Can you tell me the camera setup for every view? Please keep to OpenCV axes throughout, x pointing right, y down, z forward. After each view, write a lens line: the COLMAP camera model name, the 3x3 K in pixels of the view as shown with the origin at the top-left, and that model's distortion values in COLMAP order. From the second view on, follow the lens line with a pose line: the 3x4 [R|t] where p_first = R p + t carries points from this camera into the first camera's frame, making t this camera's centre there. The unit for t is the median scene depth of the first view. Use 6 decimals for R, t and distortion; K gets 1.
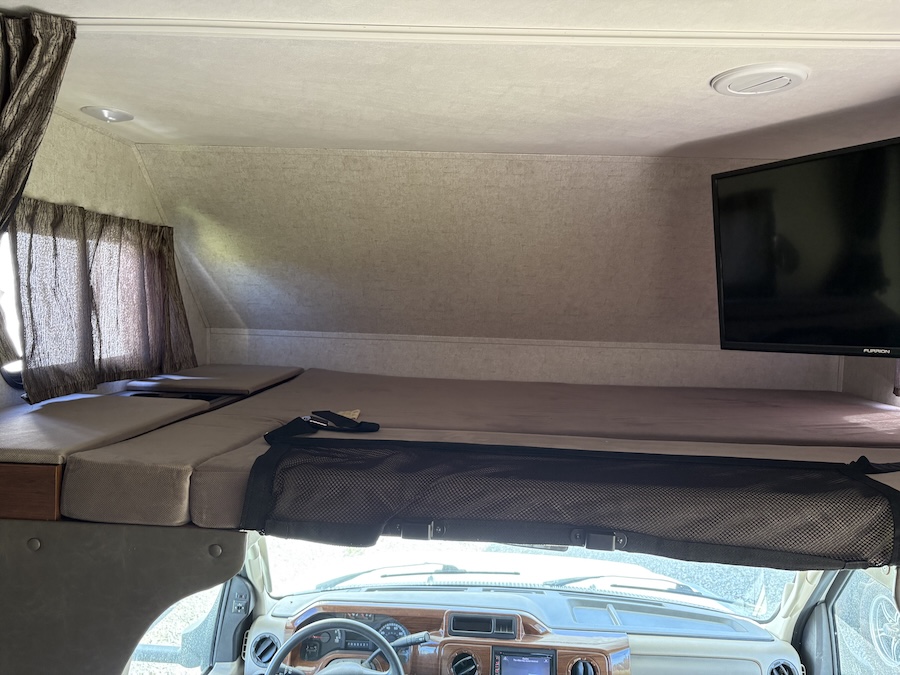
lens RADIAL K [[680.4, 0, 462.6], [0, 680.4, 349.4], [0, 0, 1]] dist [0.022267, -0.003131]
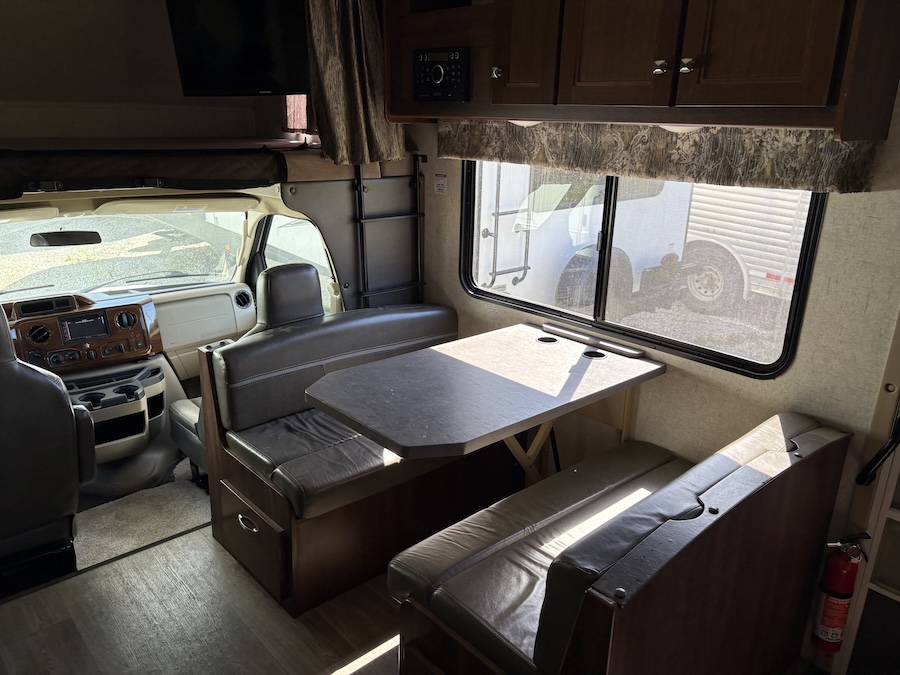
lens RADIAL K [[680.4, 0, 453.2], [0, 680.4, 342.0], [0, 0, 1]] dist [0.022267, -0.003131]
pose [[0.712087, -0.232187, 0.662587, -0.317496], [0.042697, 0.956308, 0.289226, 0.092997], [-0.700792, -0.177663, 0.690888, -0.576700]]
